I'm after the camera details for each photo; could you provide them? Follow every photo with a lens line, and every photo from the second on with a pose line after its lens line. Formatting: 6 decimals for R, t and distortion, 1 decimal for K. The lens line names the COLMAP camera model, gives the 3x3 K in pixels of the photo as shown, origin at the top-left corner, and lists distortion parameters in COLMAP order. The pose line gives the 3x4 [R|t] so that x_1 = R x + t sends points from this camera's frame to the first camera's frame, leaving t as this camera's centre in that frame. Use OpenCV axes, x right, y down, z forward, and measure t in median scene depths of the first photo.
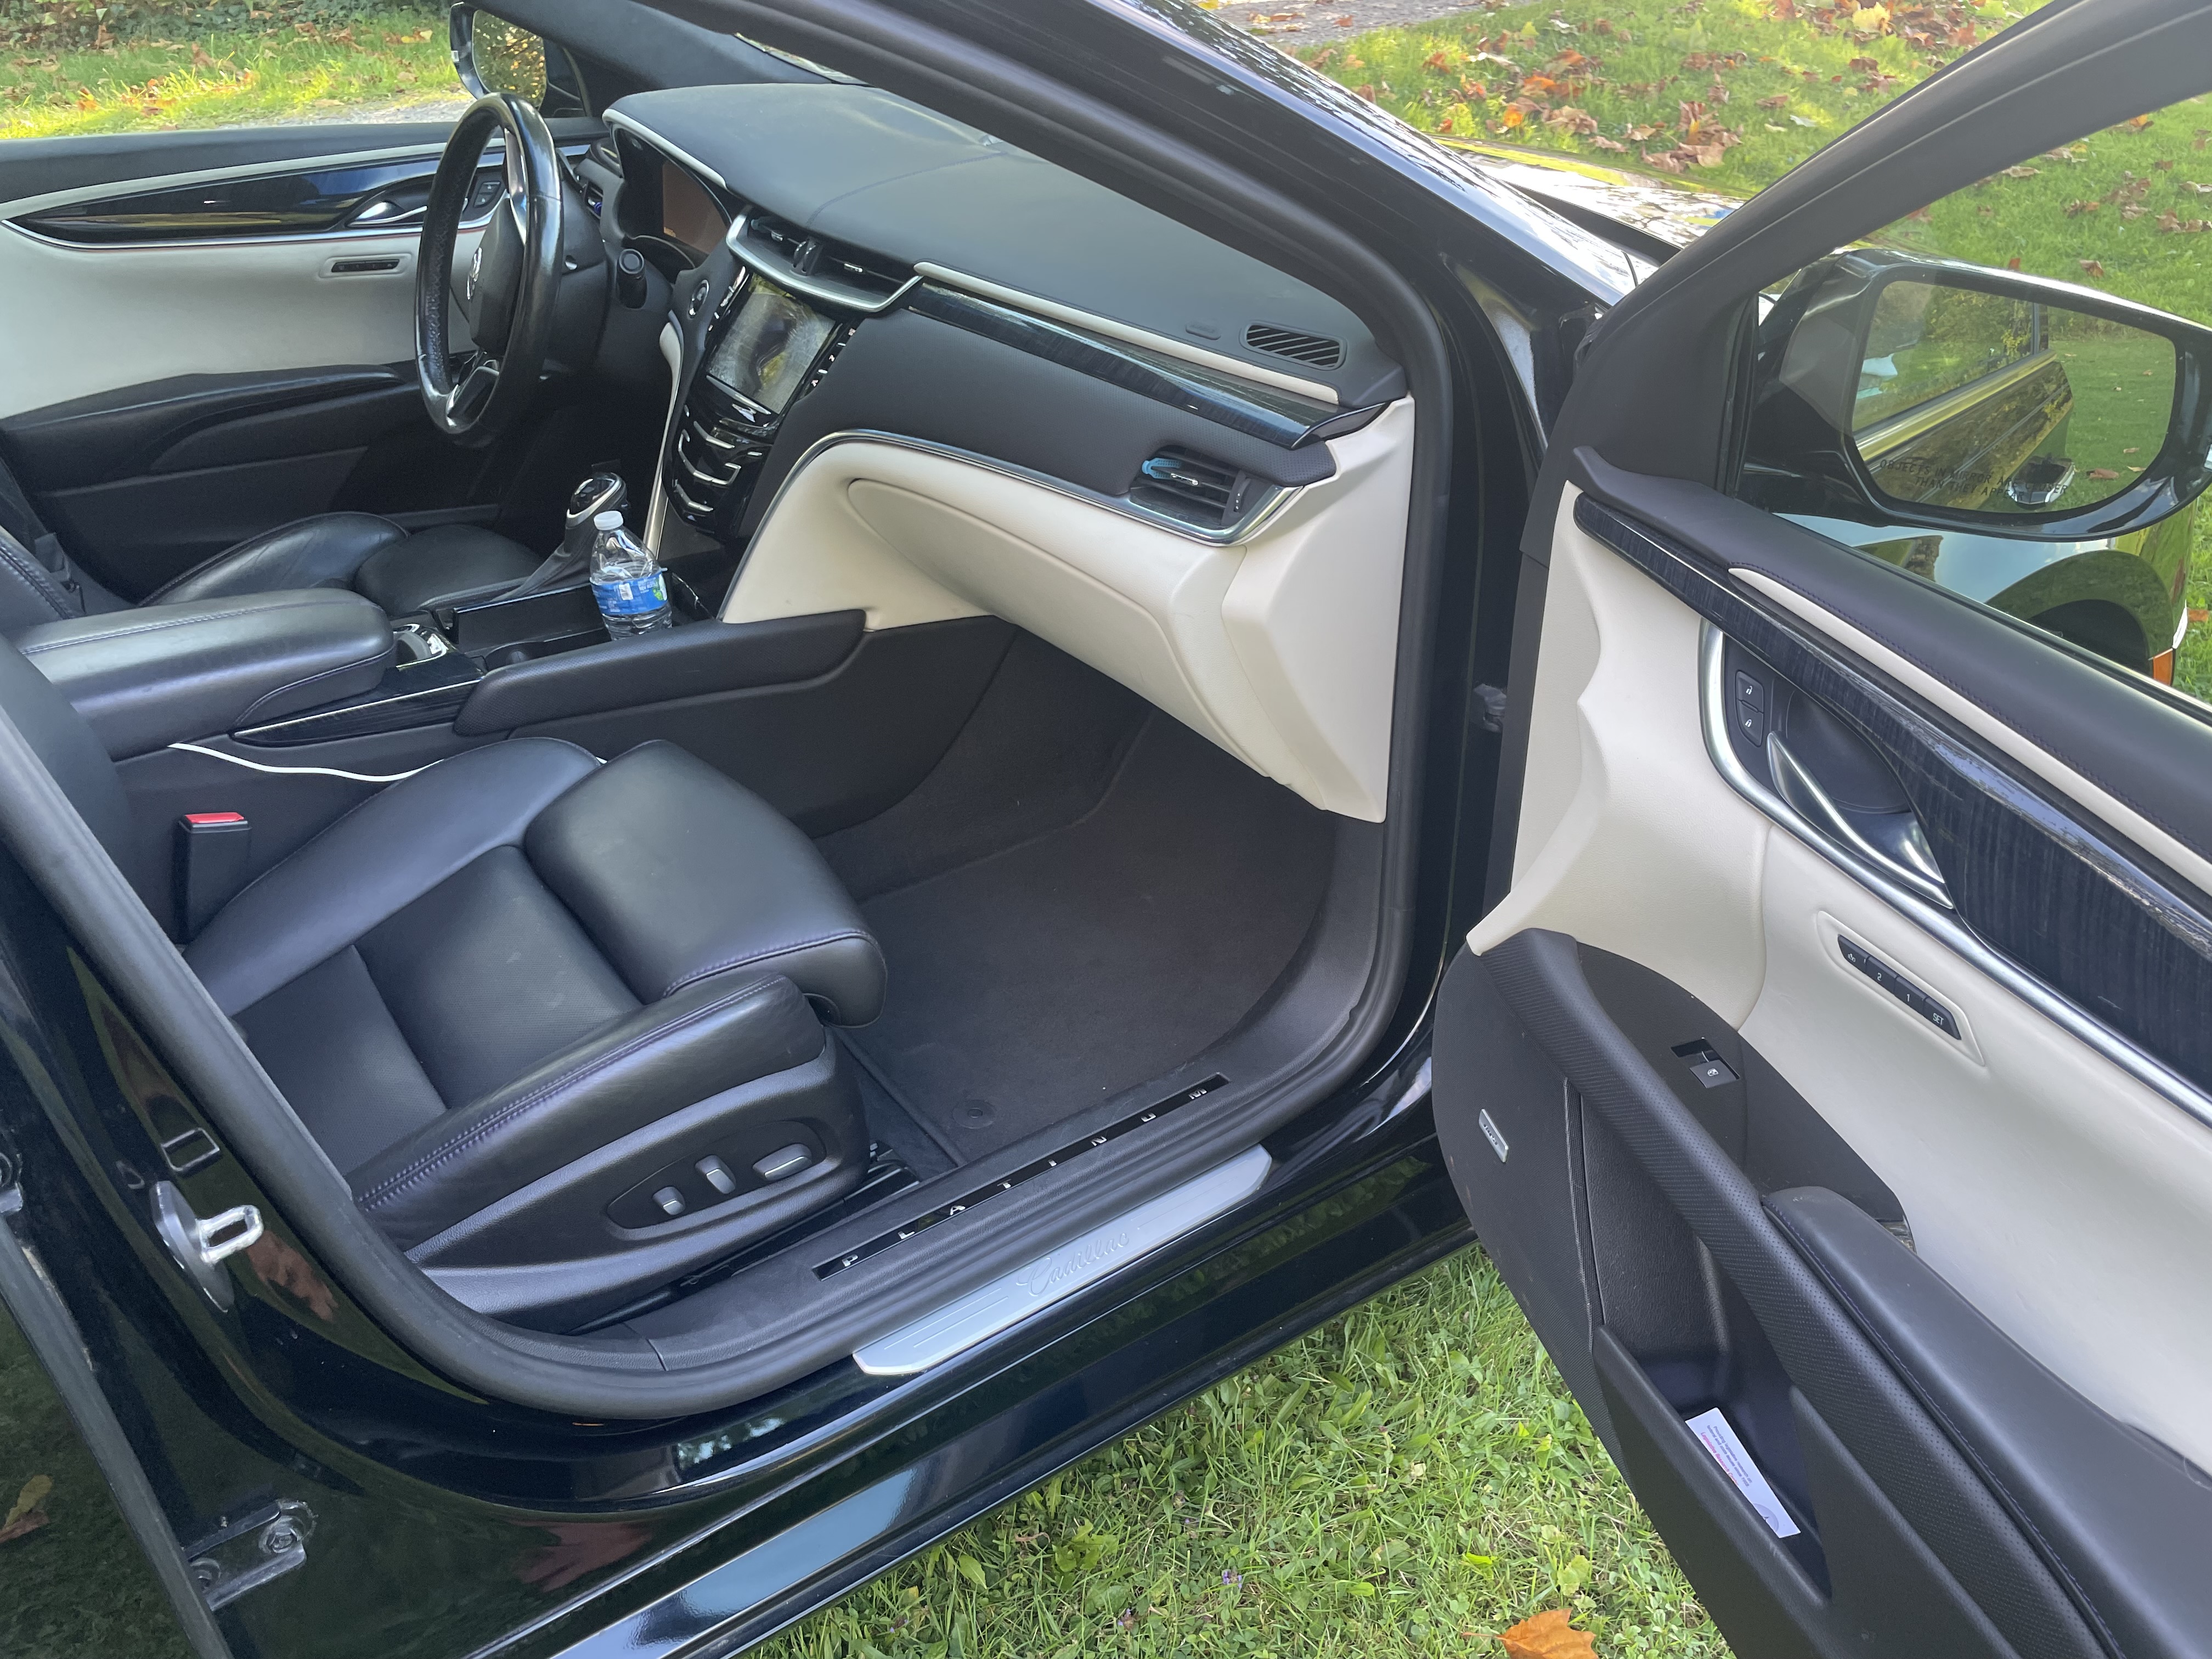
lens RADIAL K [[1652.8, 0, 1102.5], [0, 1652.8, 830.2], [0, 0, 1]] dist [0.014028, -0.014487]
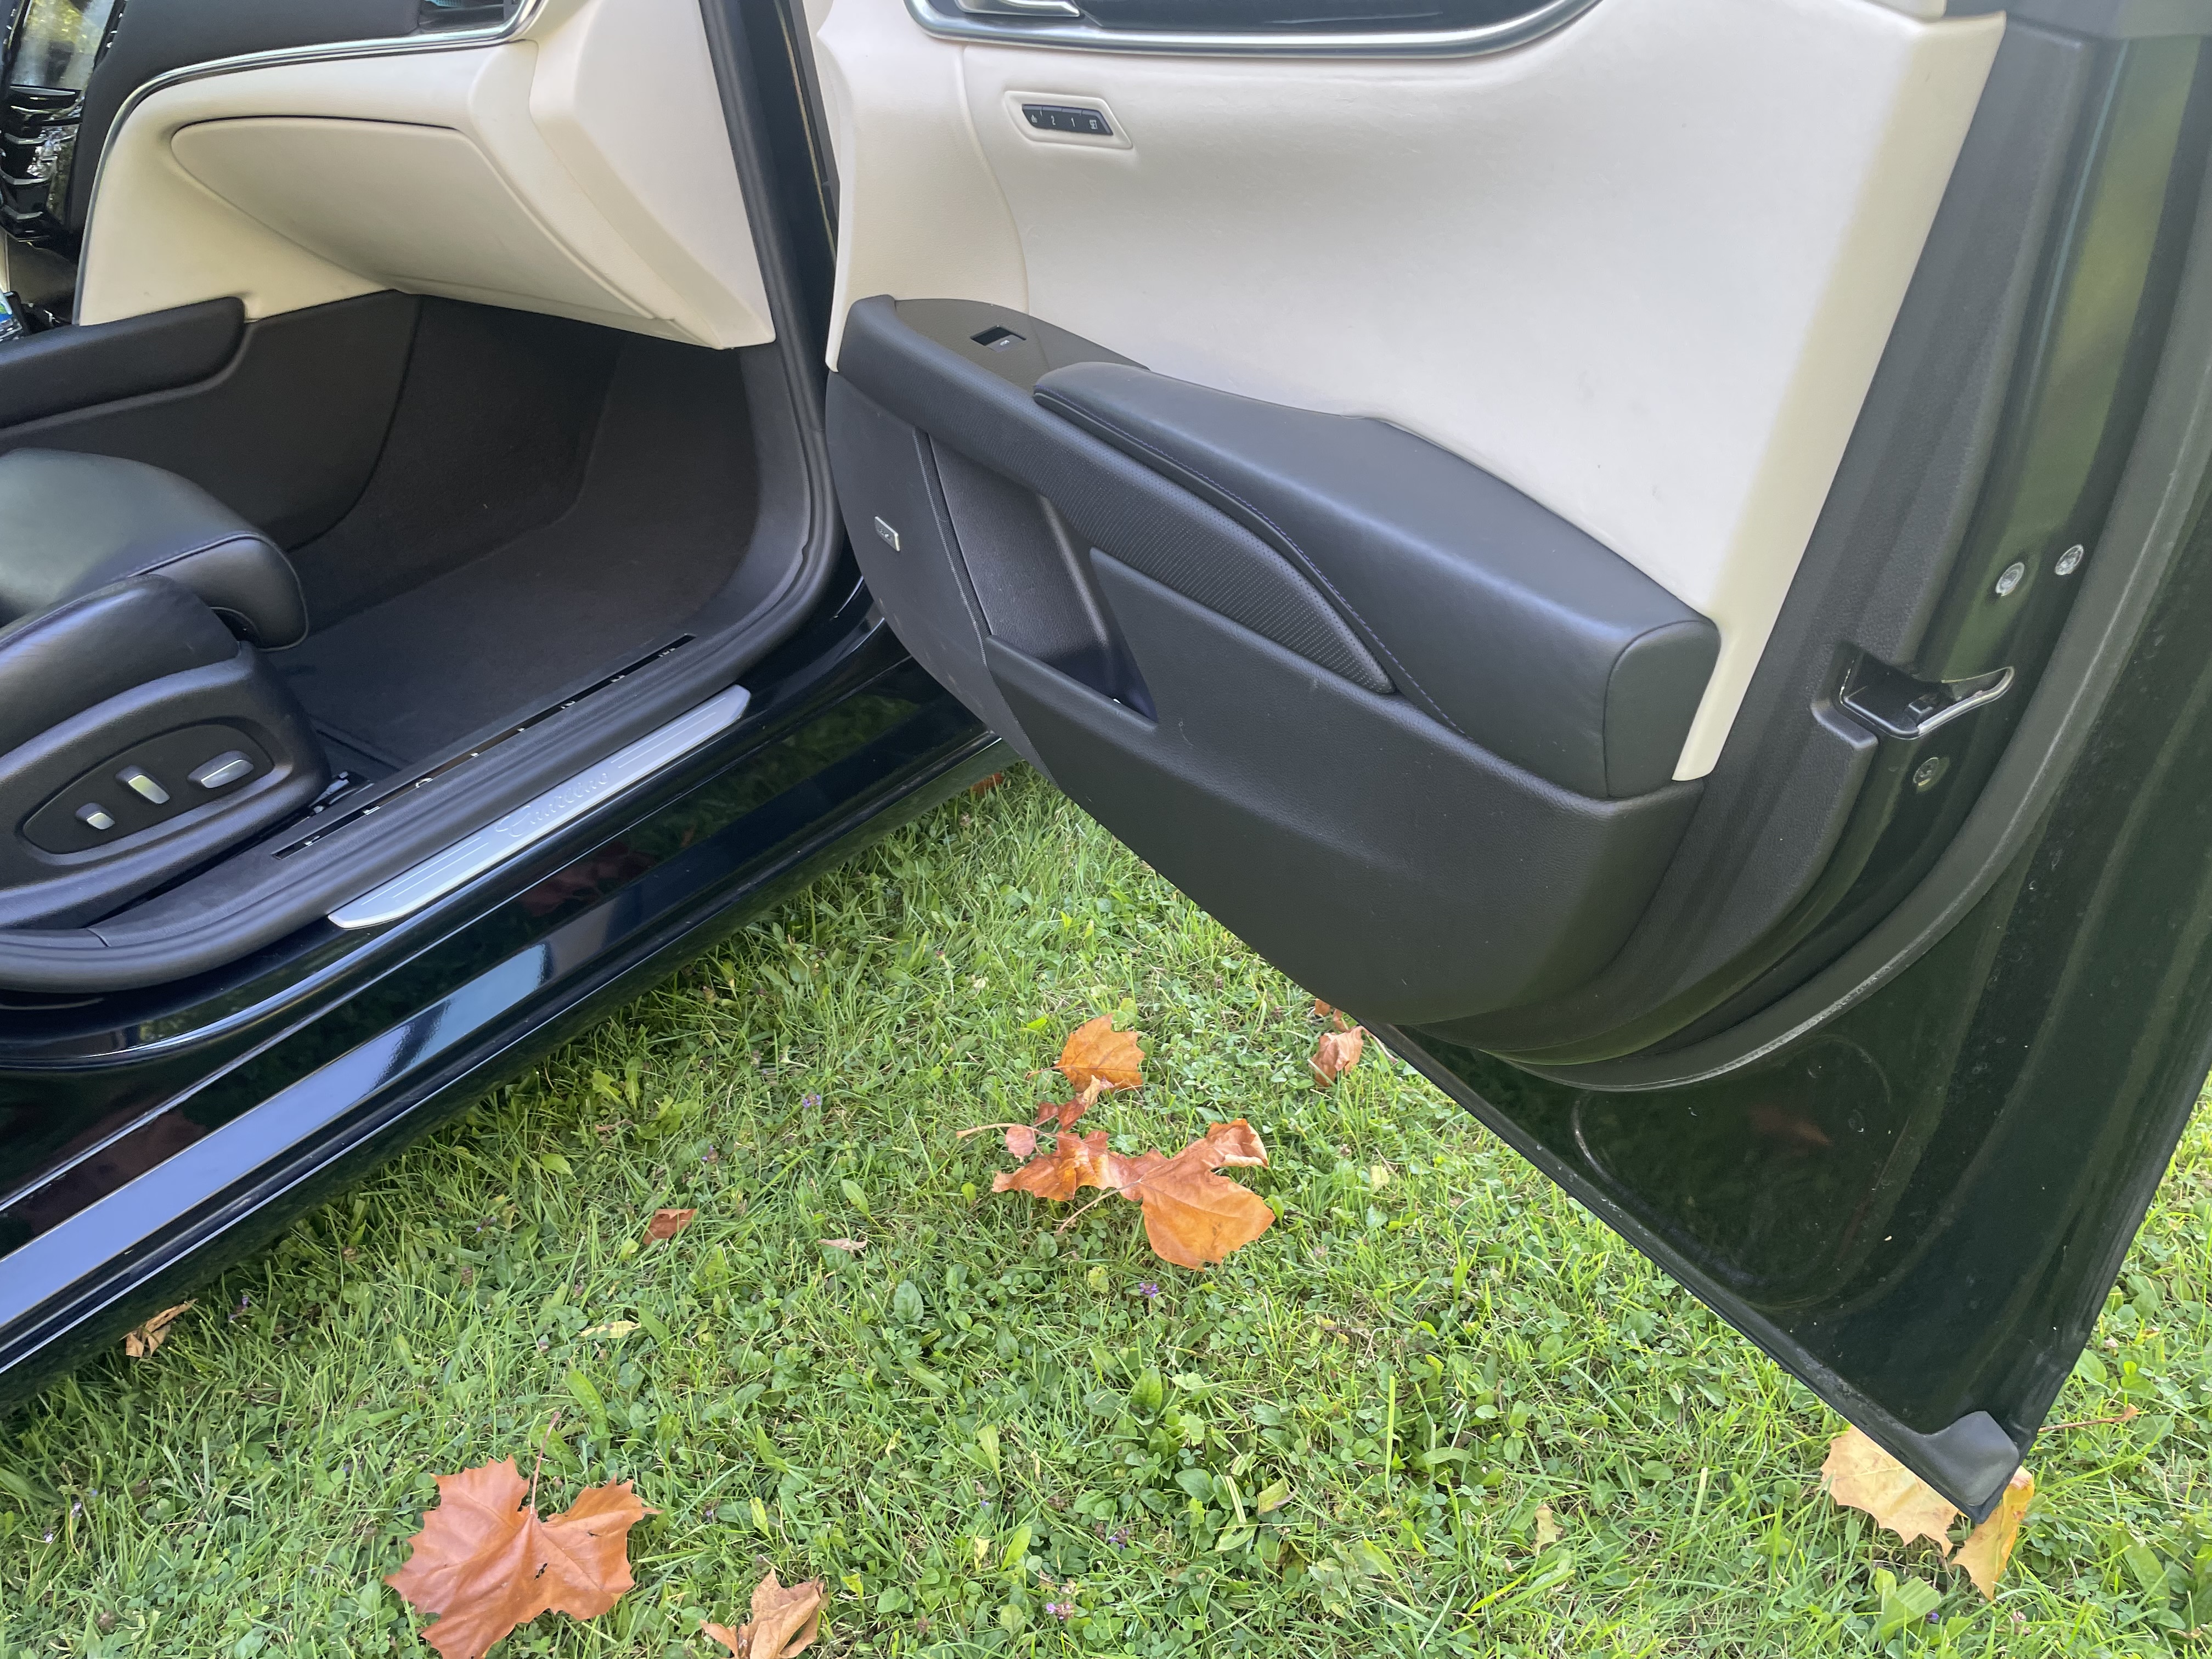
lens RADIAL K [[1652.8, 0, 1108.6], [0, 1652.8, 830.0], [0, 0, 1]] dist [0.014028, -0.014487]
pose [[0.953976, -0.231874, 0.190168, 0.098589], [0.219465, 0.971980, 0.084203, 0.240388], [-0.204364, -0.038592, 0.978134, -0.048018]]
